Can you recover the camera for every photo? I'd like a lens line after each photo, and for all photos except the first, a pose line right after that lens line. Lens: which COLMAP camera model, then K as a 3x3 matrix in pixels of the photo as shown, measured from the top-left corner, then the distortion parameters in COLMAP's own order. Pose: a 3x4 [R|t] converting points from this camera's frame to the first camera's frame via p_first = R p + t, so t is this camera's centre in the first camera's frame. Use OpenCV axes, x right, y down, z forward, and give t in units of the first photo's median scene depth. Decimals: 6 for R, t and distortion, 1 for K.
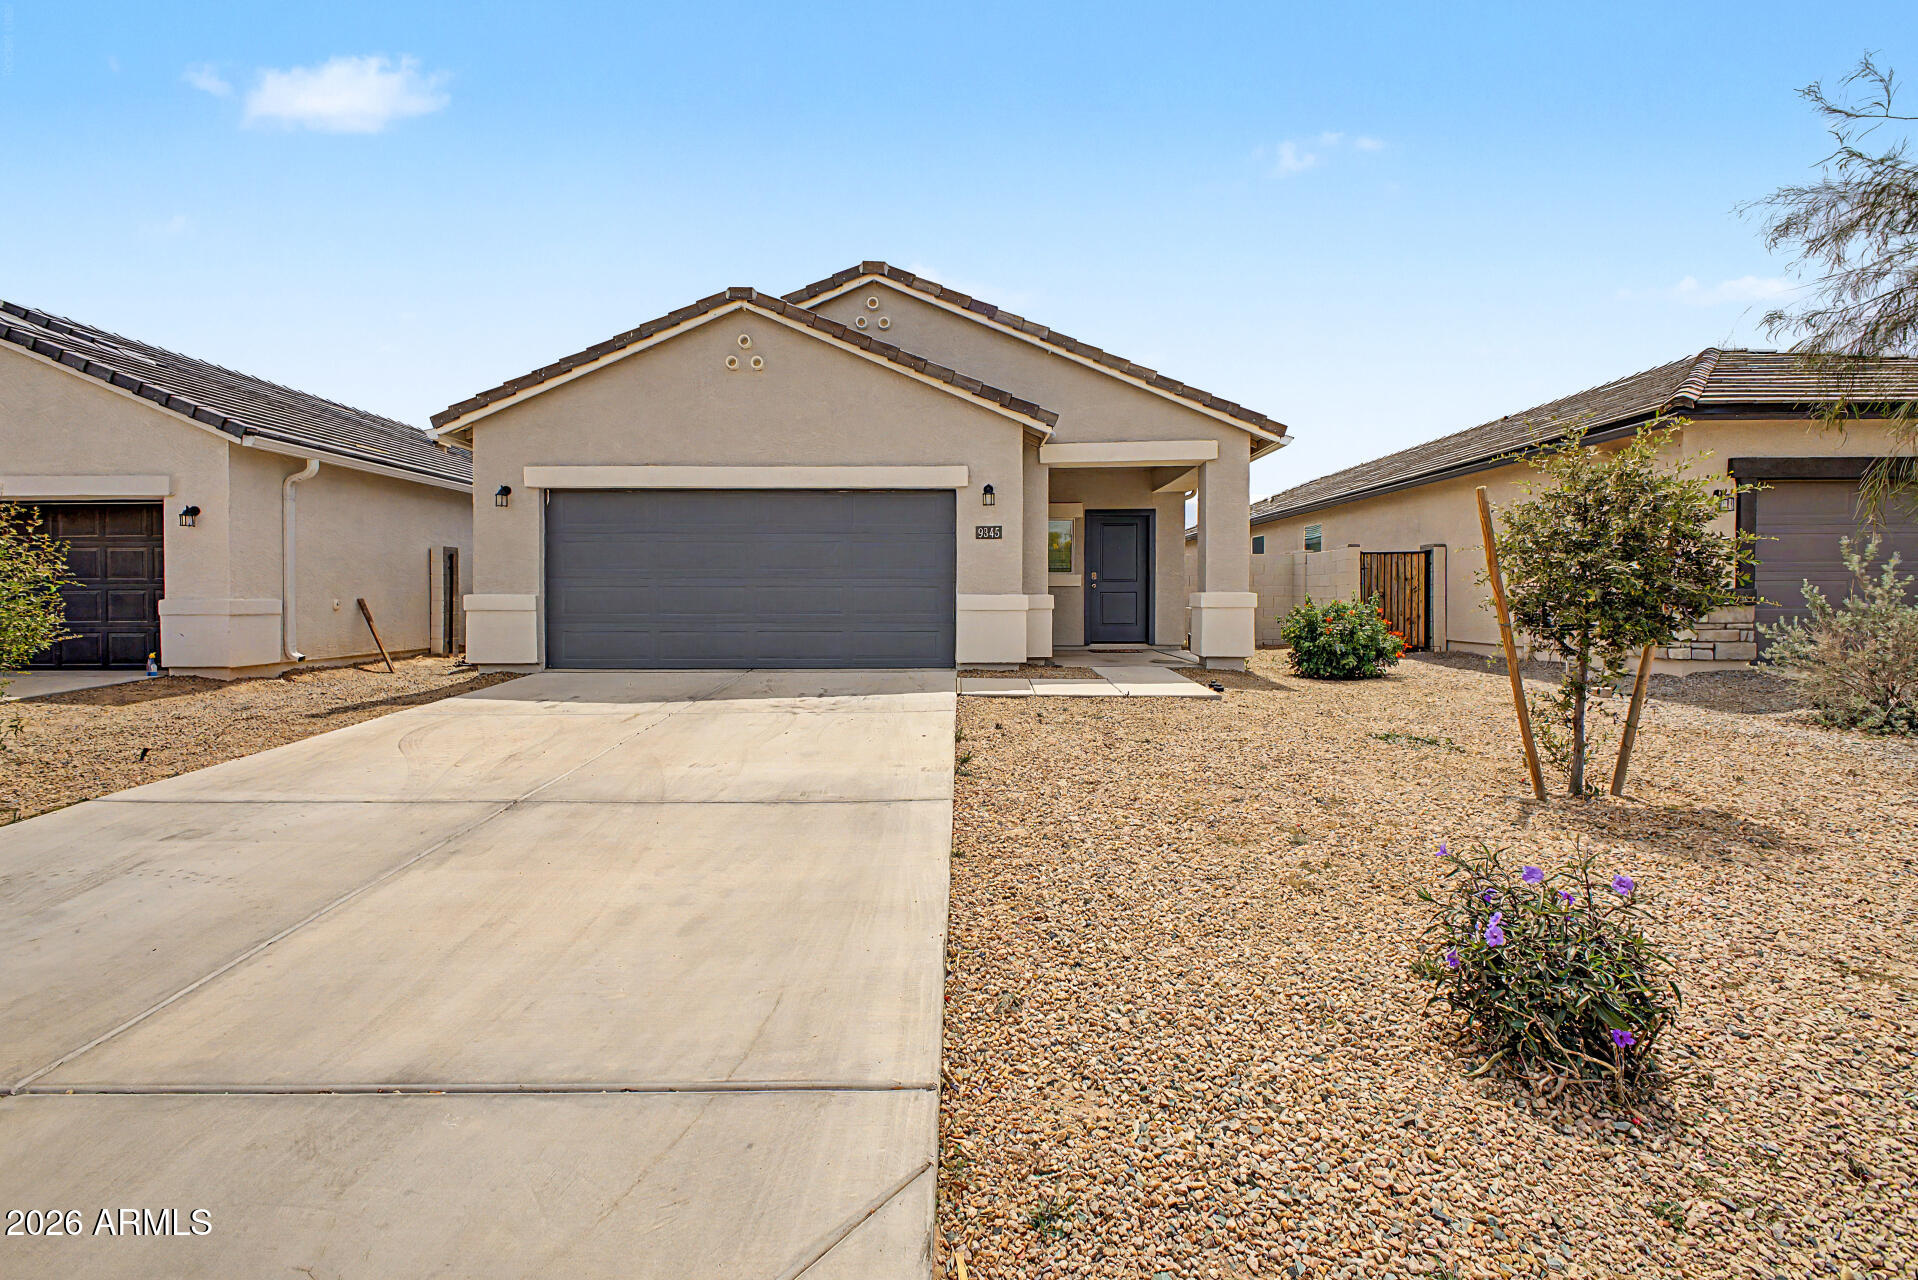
lens RADIAL K [[778.0, 0, 960.0], [0, 778.0, 605.4], [0, 0, 1]] dist [0.005909, -0.000312]
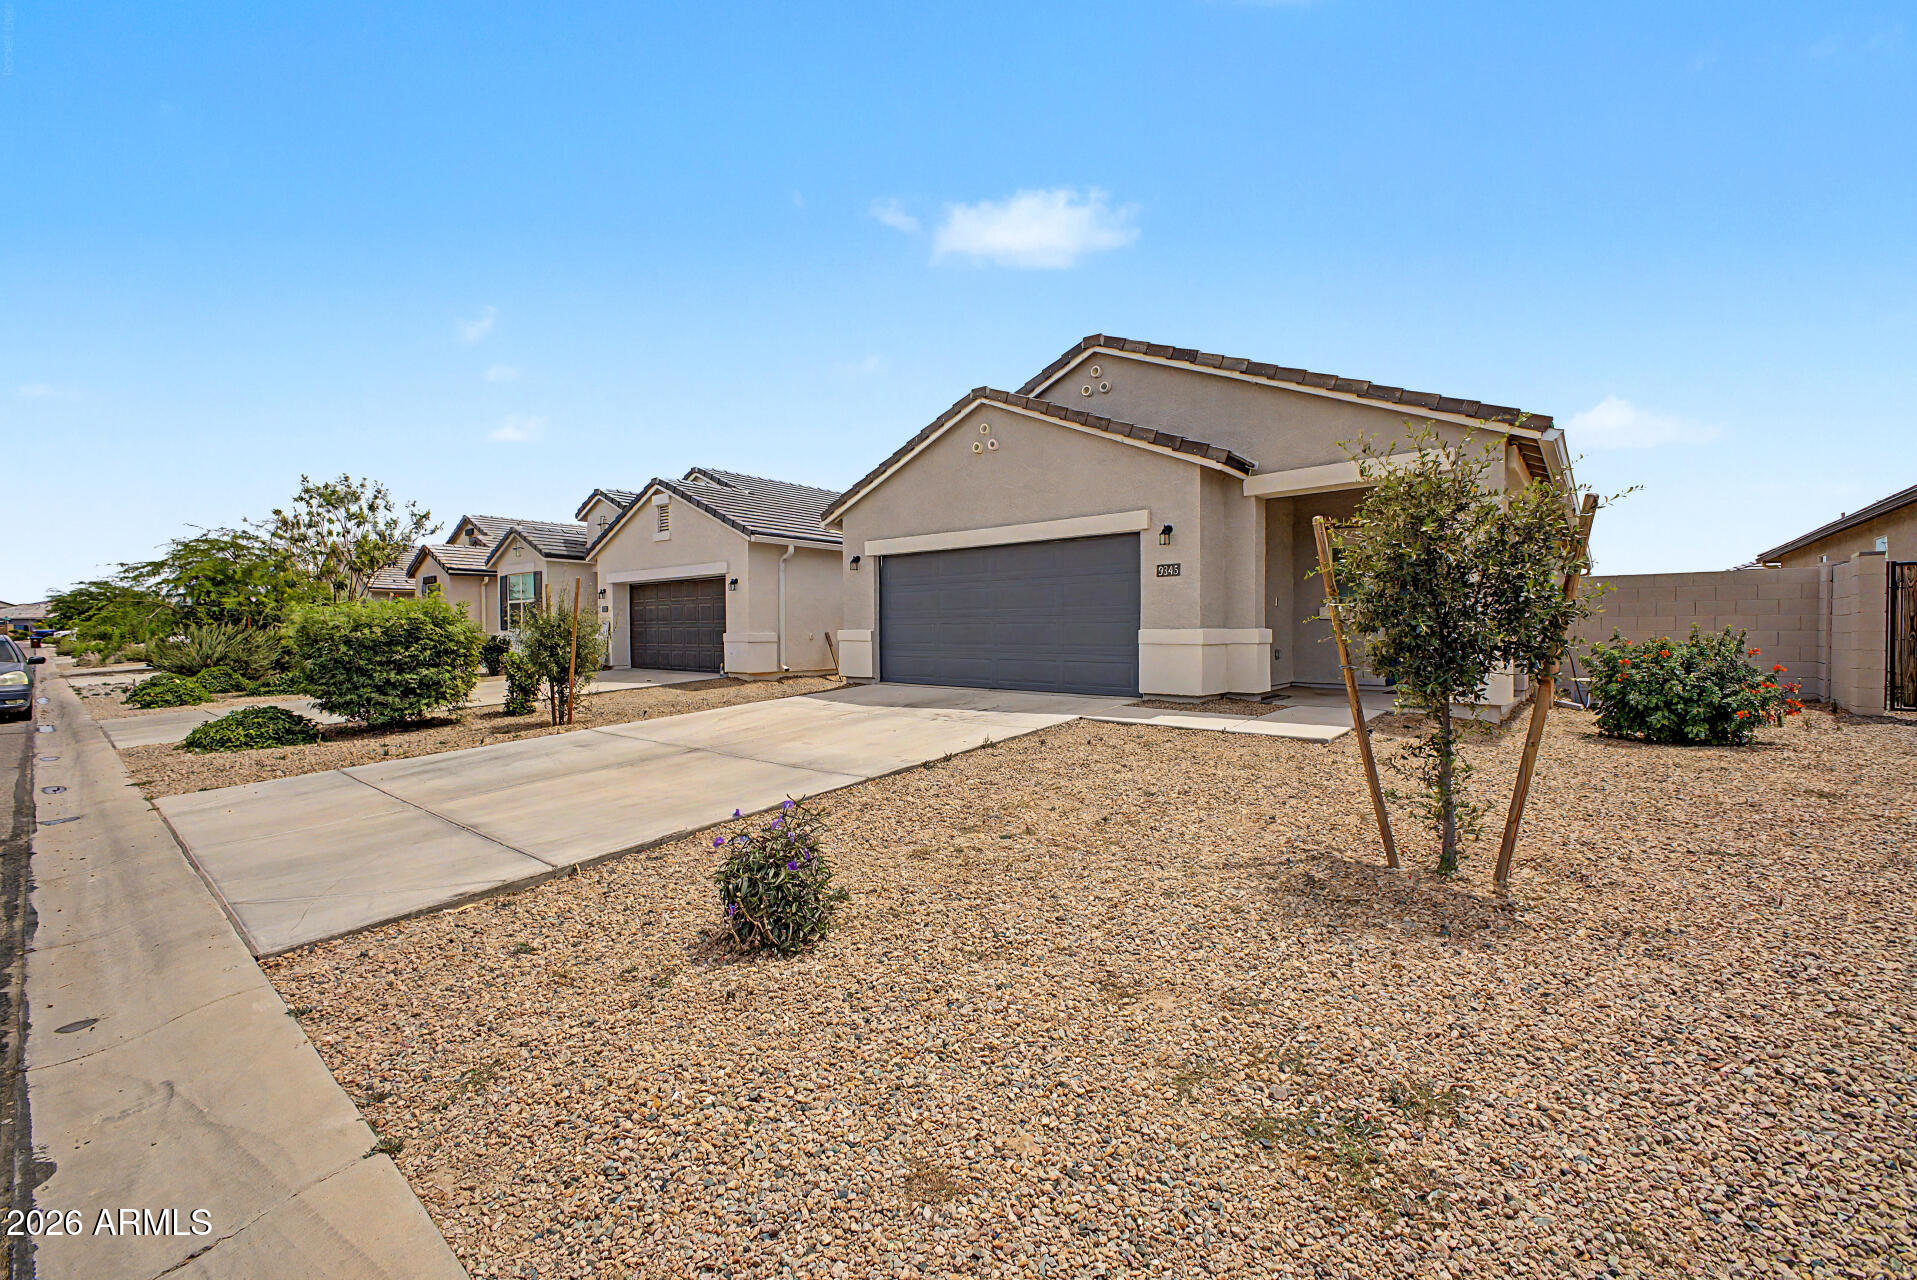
lens RADIAL K [[775.2, 0, 974.8], [0, 775.2, 635.7], [0, 0, 1]] dist [0.008264, -0.000690]
pose [[0.772974, 0.003708, -0.634427, 0.497611], [-0.005025, 0.999987, -0.000277, -0.003537], [0.634418, 0.003402, 0.772983, 0.019097]]
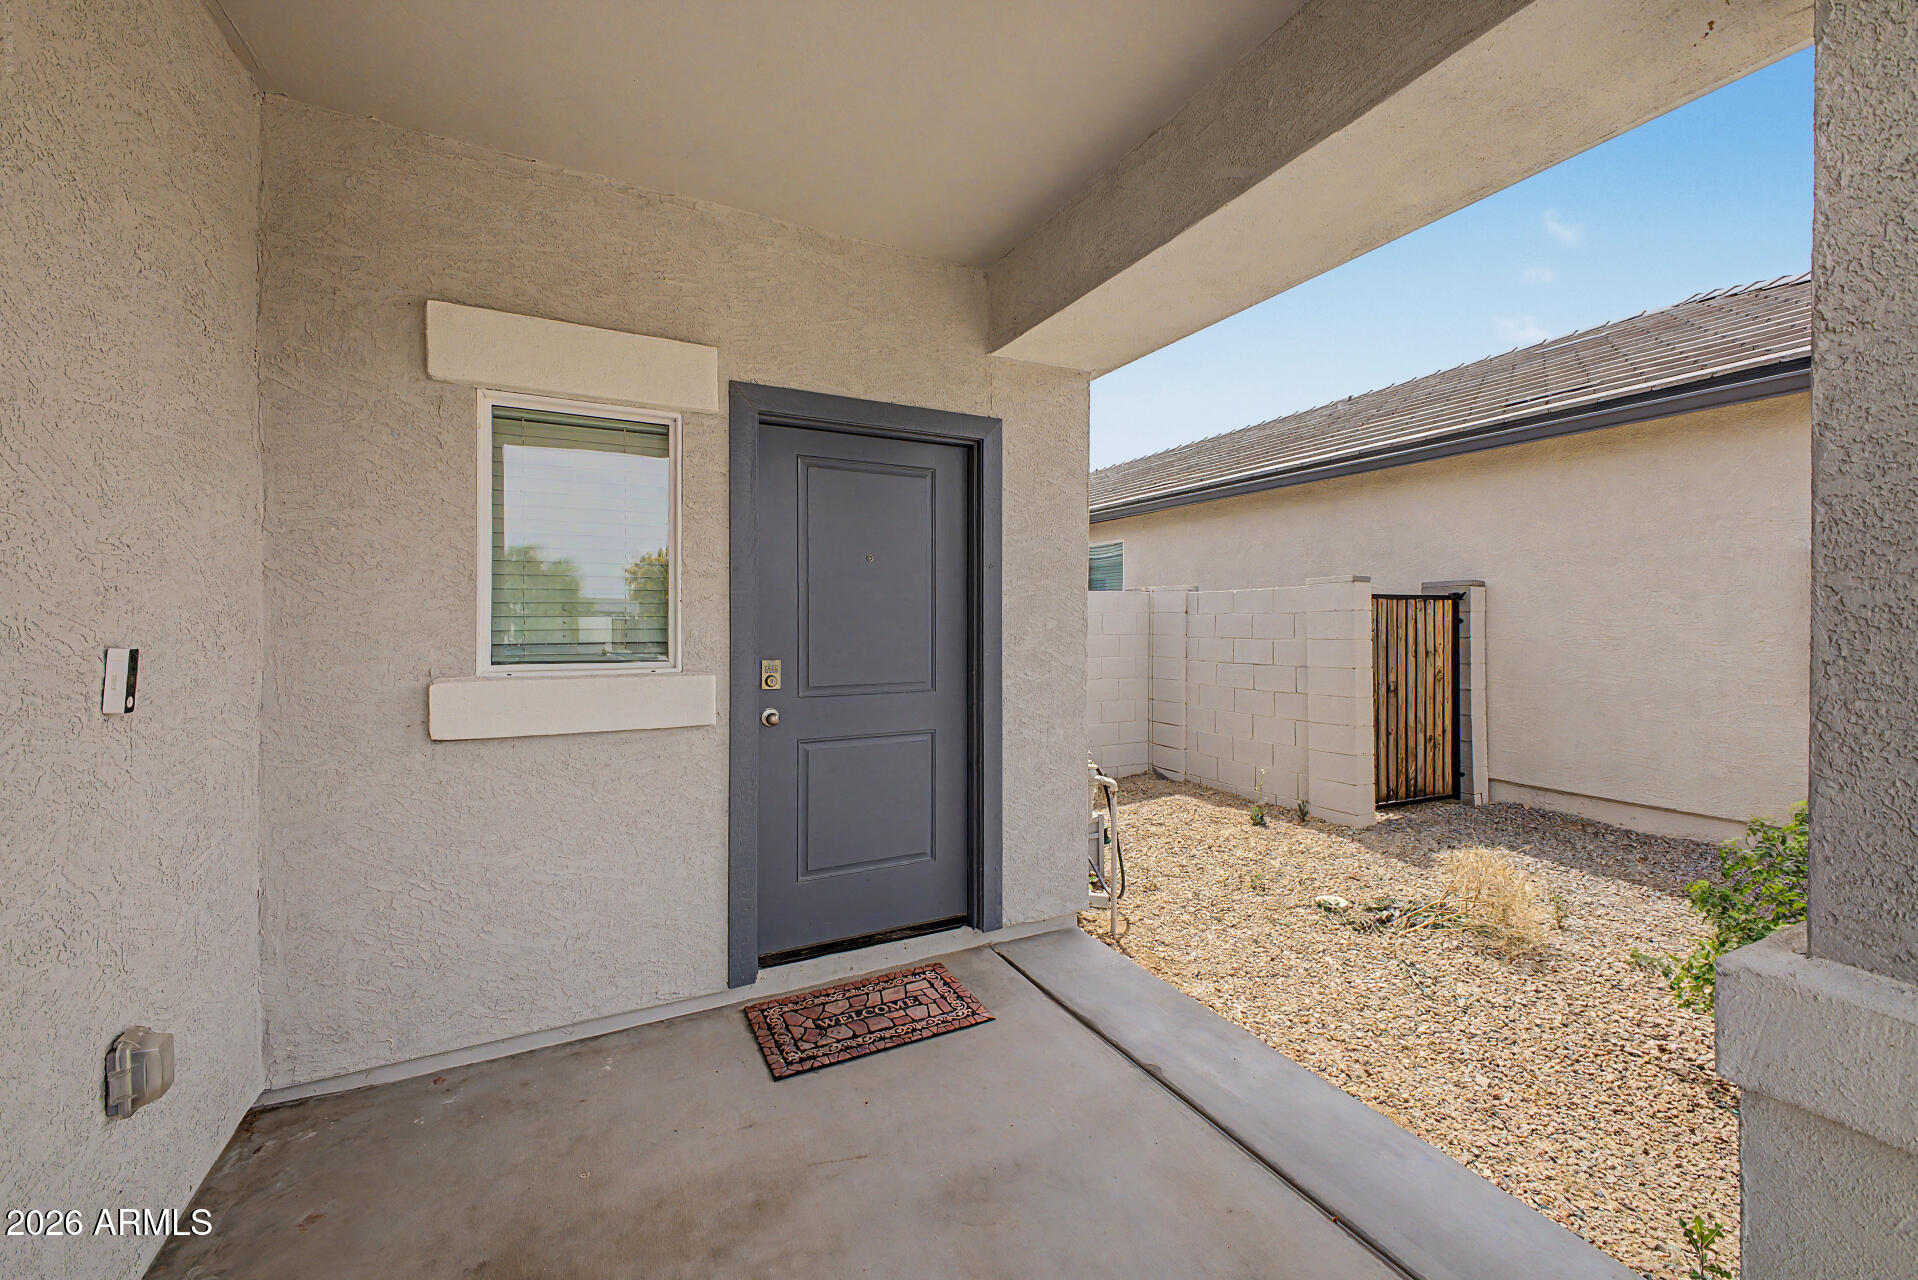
lens RADIAL K [[775.6, 0, 975.3], [0, 775.6, 635.7], [0, 0, 1]] dist [0.008264, -0.000690]
pose [[0.882465, -0.003870, 0.470363, 0.166228], [0.002945, 0.999992, 0.002702, -0.070900], [-0.470370, -0.000999, 0.882469, 1.089074]]
